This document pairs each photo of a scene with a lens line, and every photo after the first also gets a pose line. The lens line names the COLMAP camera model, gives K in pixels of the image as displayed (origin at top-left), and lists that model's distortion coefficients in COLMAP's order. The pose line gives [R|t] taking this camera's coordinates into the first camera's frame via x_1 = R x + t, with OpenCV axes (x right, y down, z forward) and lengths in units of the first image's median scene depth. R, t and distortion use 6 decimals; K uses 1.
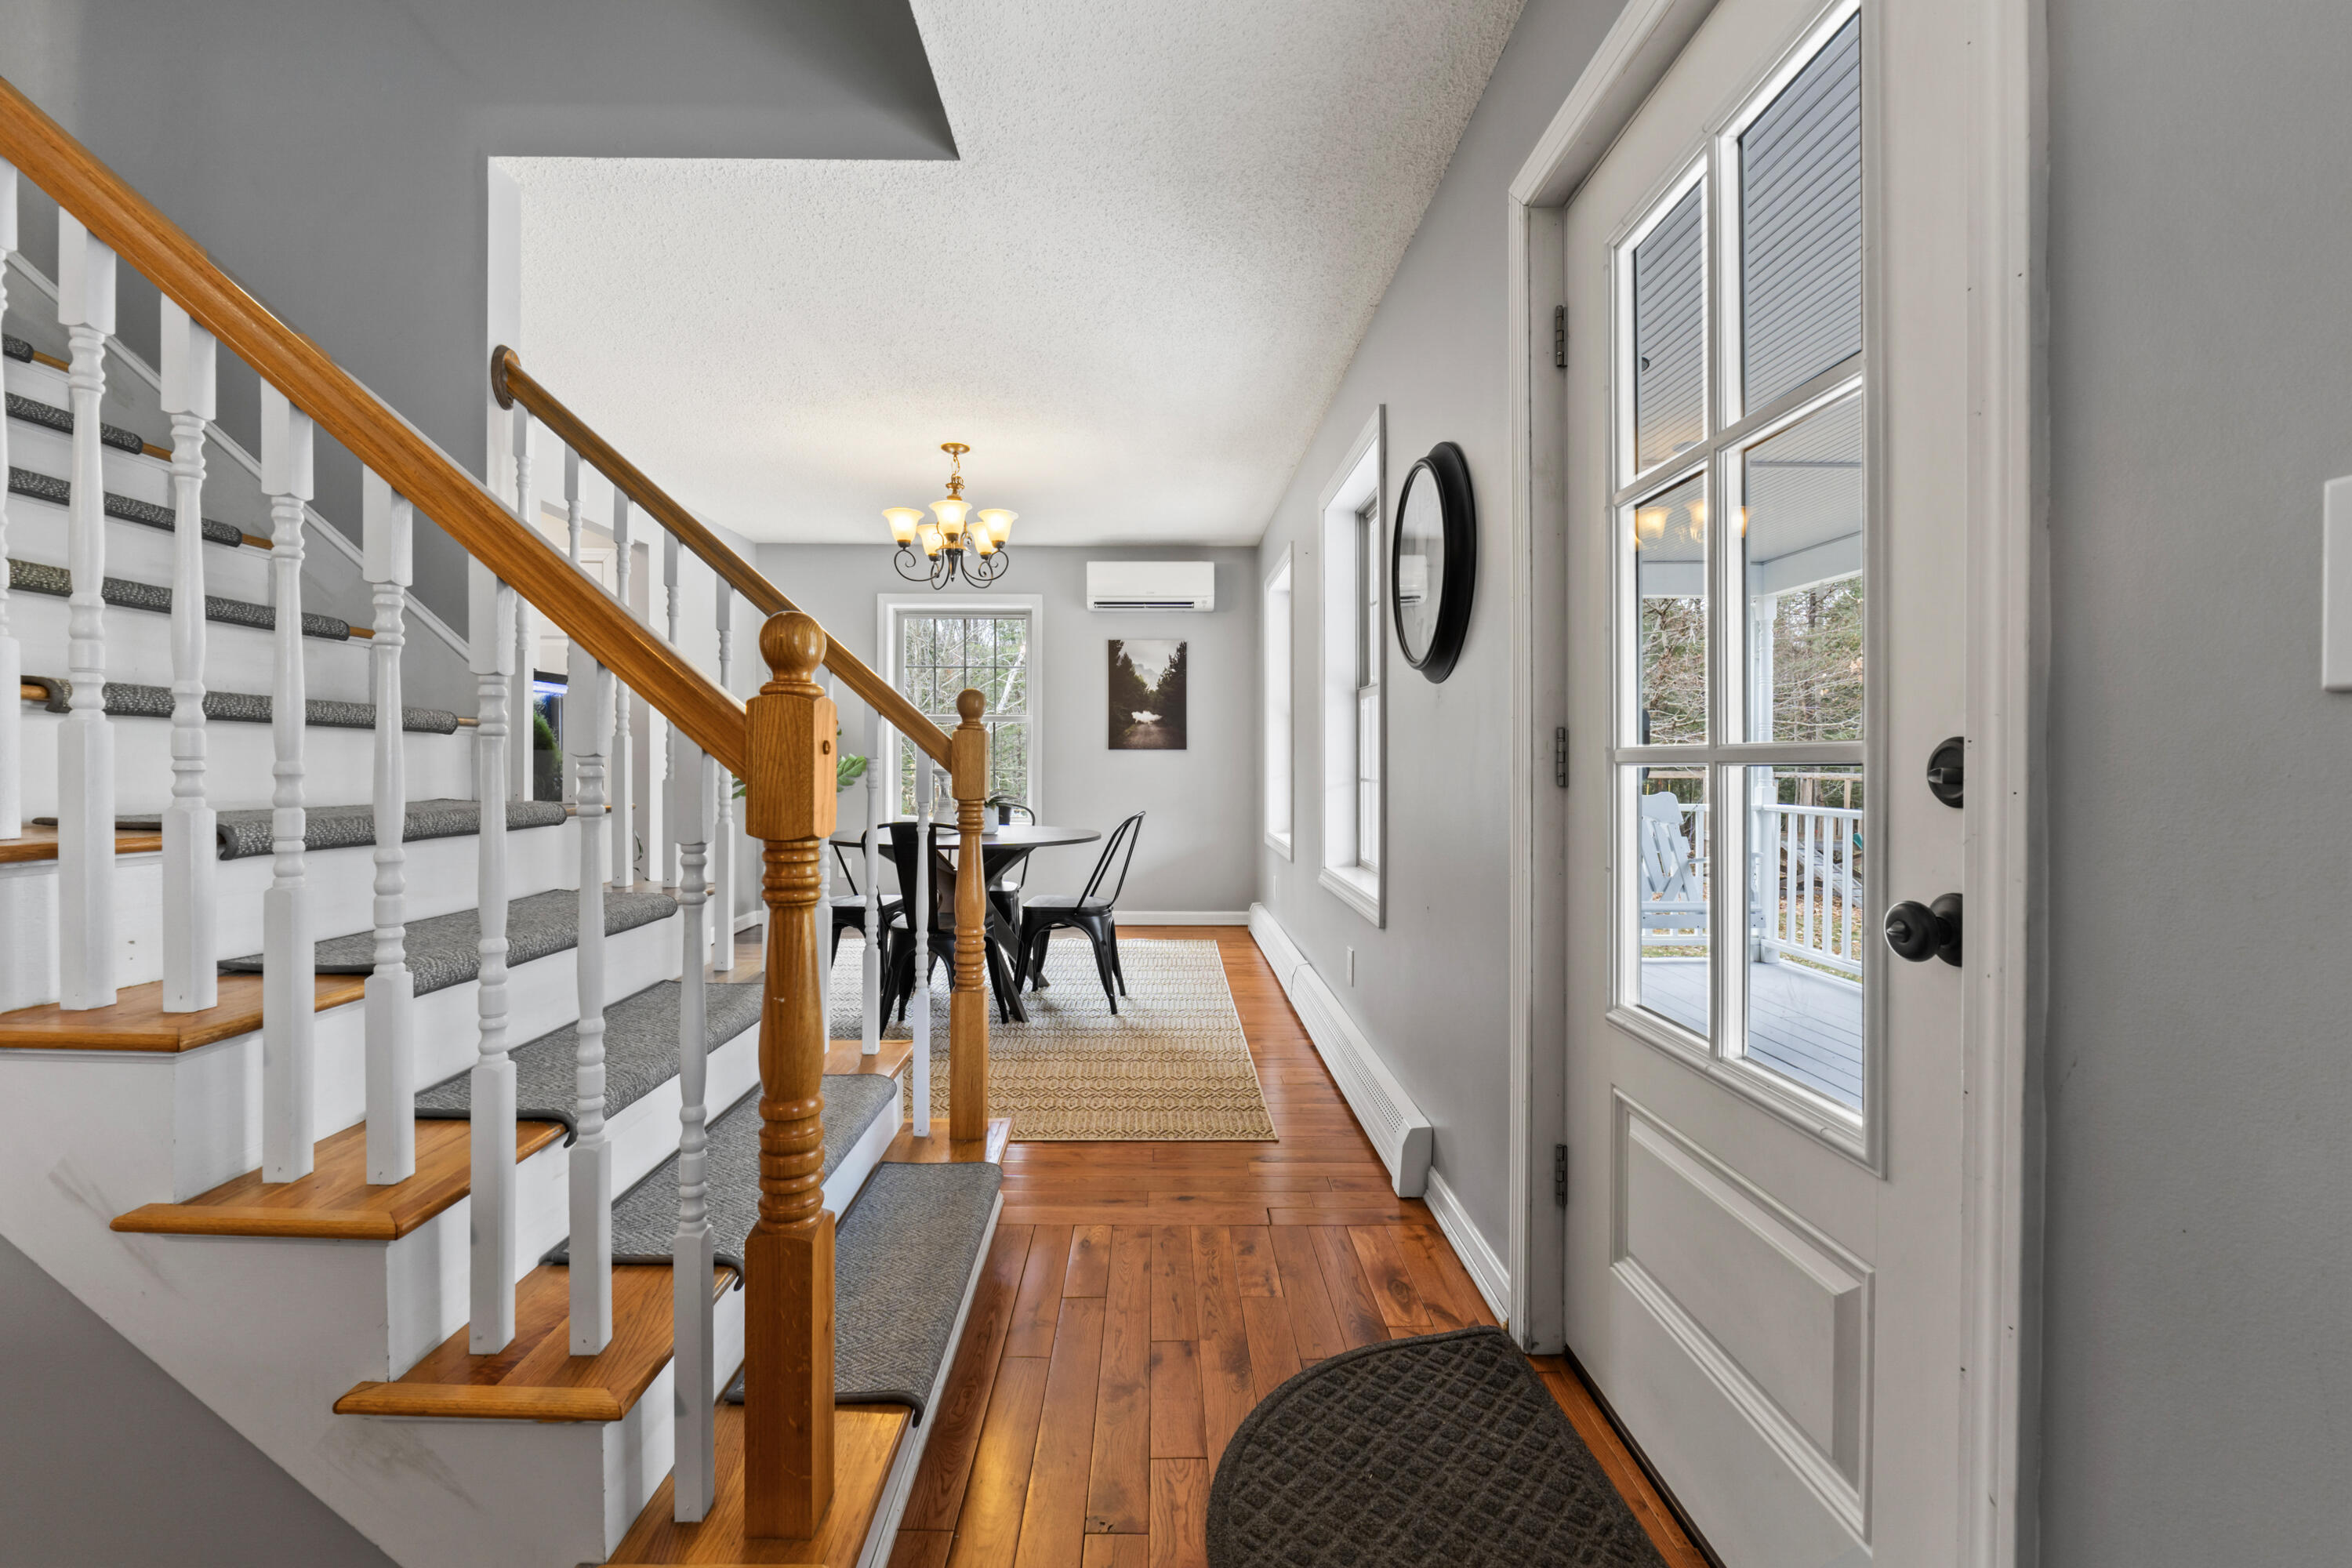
lens RADIAL K [[995.3, 0, 1185.2], [0, 995.3, 758.8], [0, 0, 1]] dist [-0.008562, -0.000590]
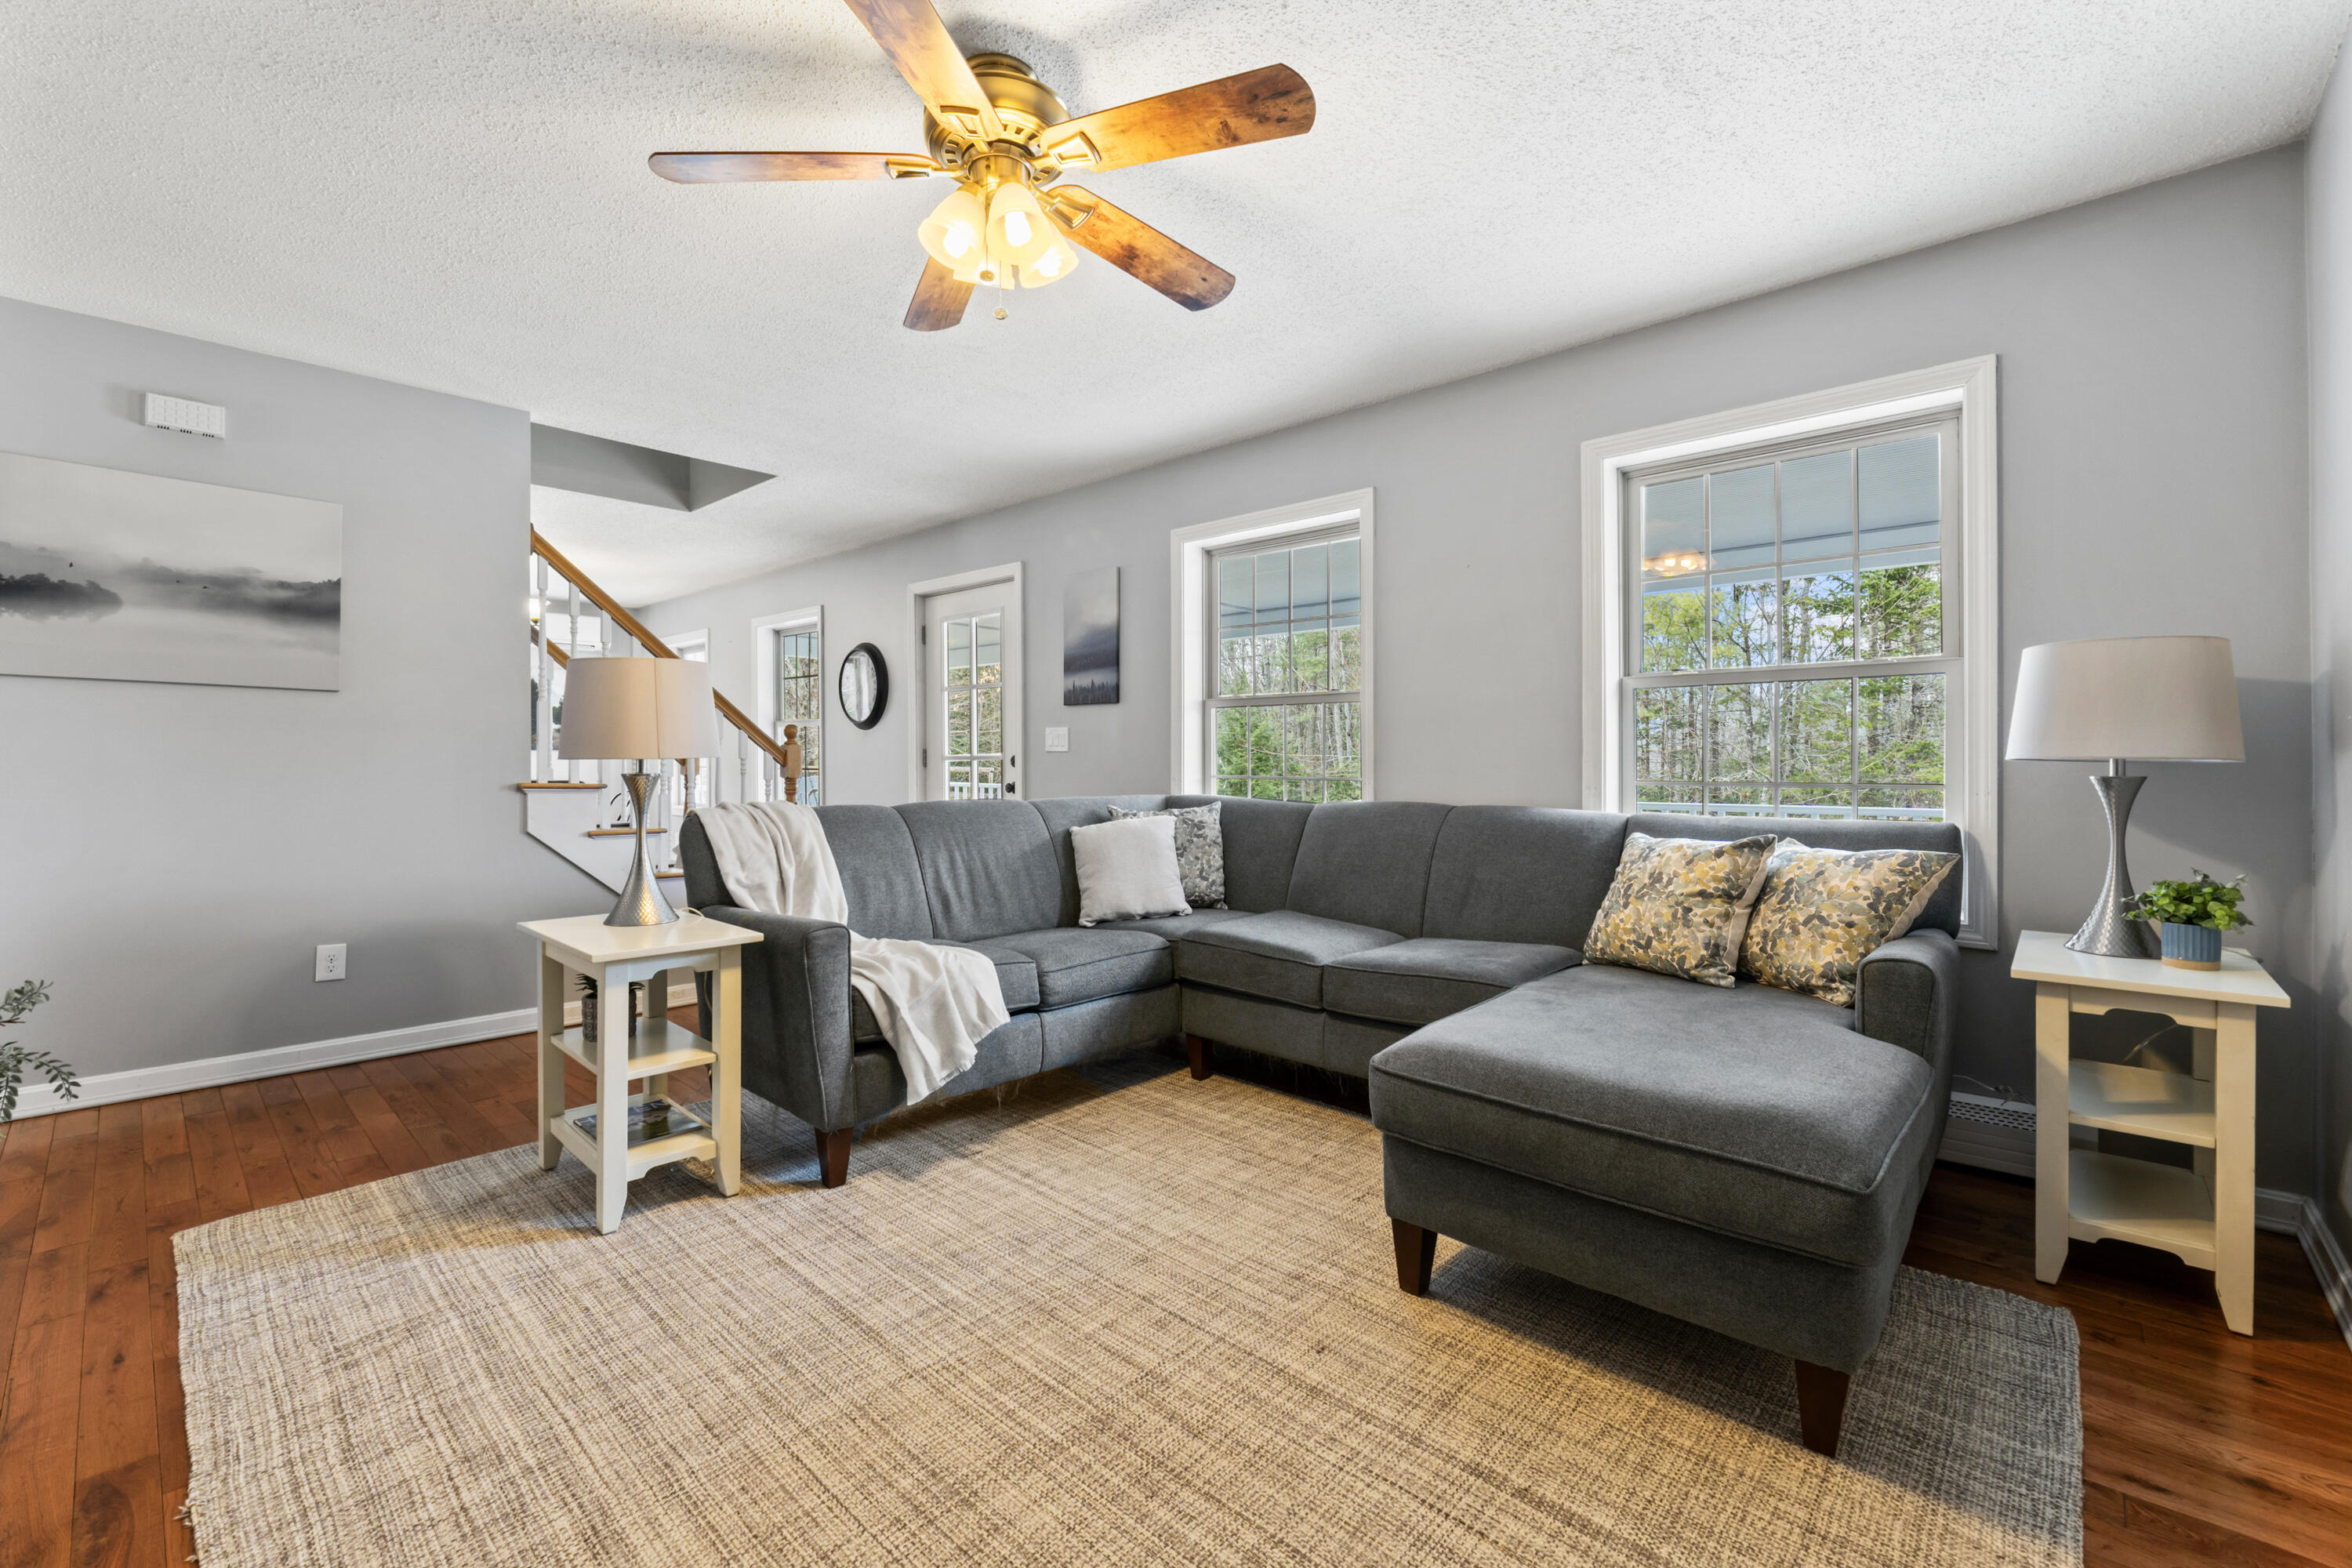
lens RADIAL K [[965.9, 0, 1179.0], [0, 965.9, 766.1], [0, 0, 1]] dist [0.000728, 0.000055]
pose [[0.700409, -0.006173, 0.713715, -1.392896], [0.002808, 0.999979, 0.005893, 0.008151], [-0.713736, -0.002123, 0.700411, -1.970773]]
